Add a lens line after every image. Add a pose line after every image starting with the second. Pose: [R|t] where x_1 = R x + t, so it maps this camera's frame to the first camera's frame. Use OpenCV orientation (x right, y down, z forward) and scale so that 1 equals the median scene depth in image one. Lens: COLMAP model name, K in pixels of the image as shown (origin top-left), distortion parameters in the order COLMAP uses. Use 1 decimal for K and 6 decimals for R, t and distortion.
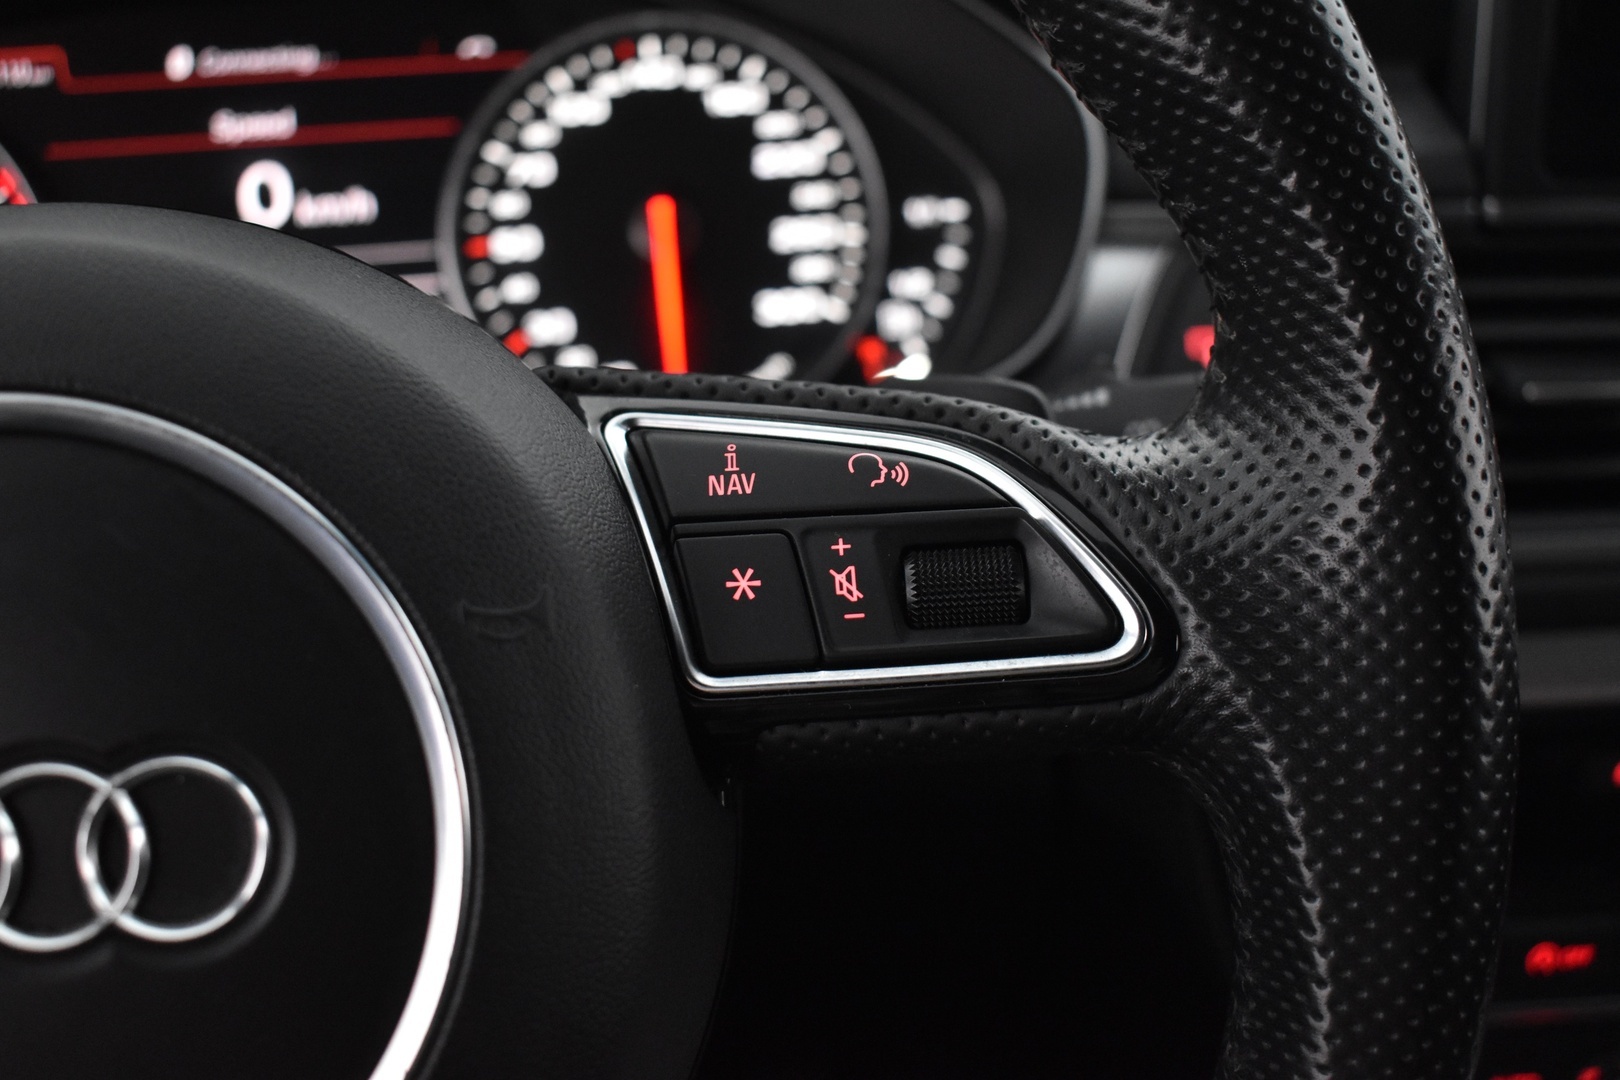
lens RADIAL K [[1919.4, 0, 815.7], [0, 1919.4, 542.0], [0, 0, 1]] dist [-0.071993, 0.000000]
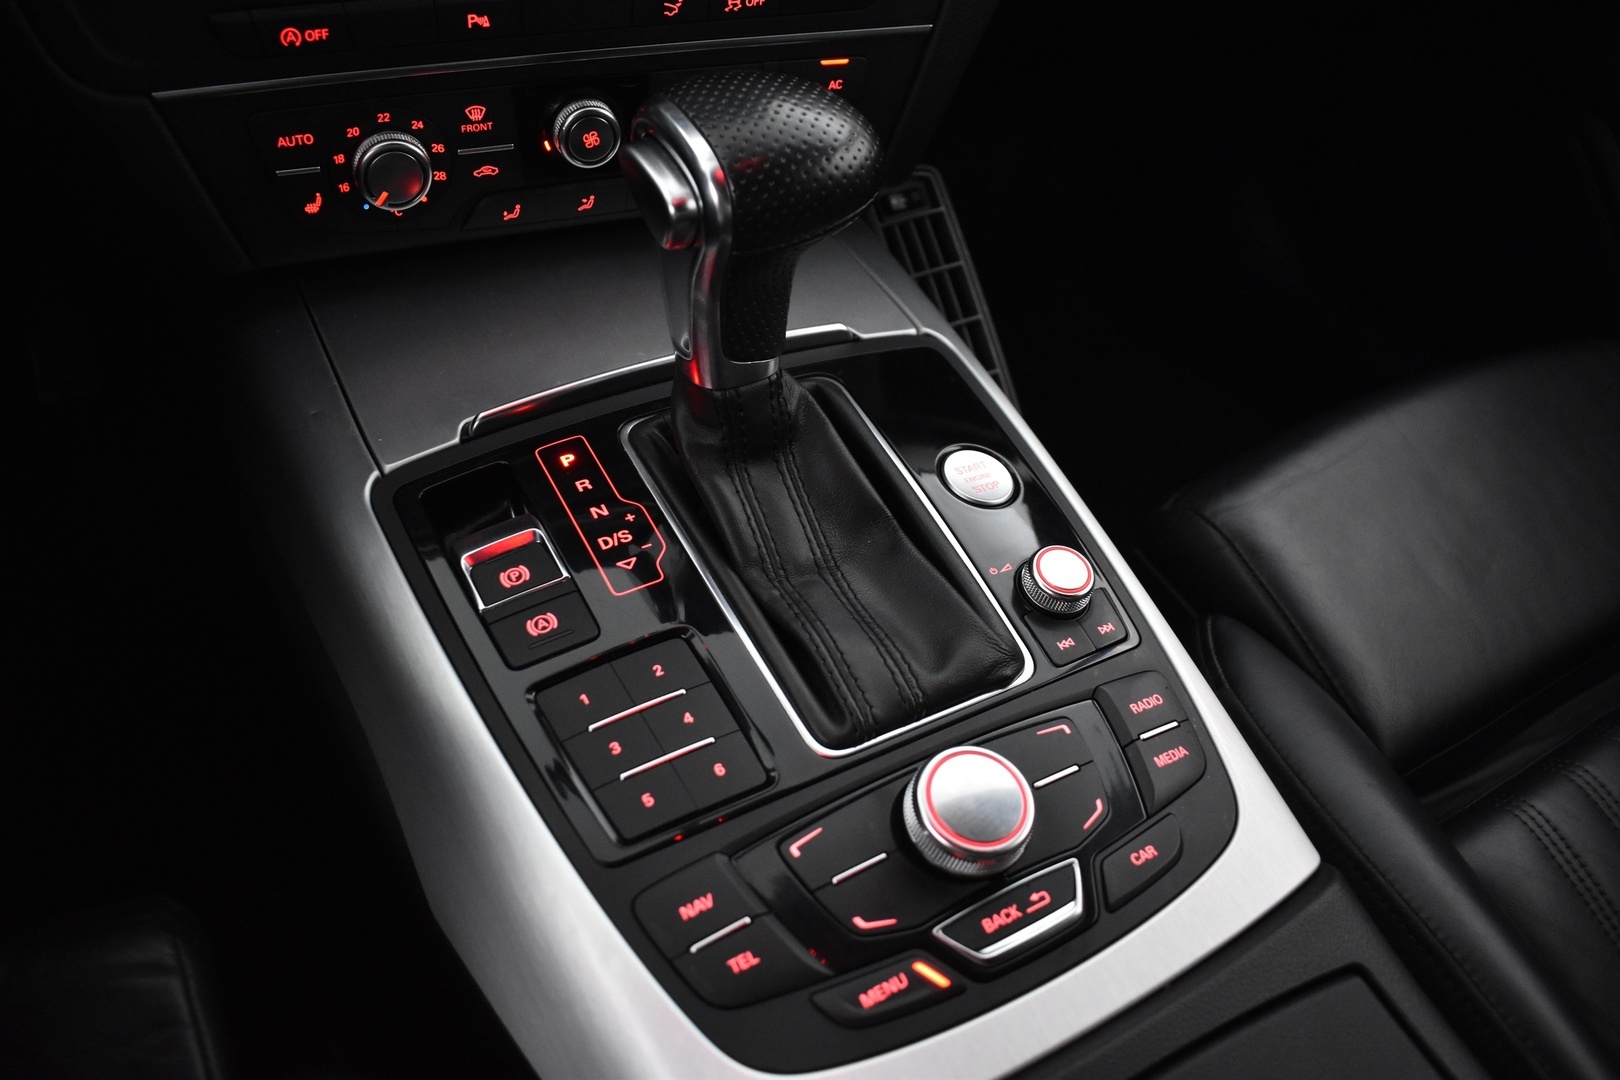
lens RADIAL K [[1250.9, 0, 809.1], [0, 1250.9, 527.8], [0, 0, 1]] dist [-0.095990, 0.006026]
pose [[0.935875, -0.150774, 0.318443, 0.382612], [0.030165, 0.934782, 0.353939, 0.240603], [-0.351040, -0.321637, 0.879387, -0.014320]]
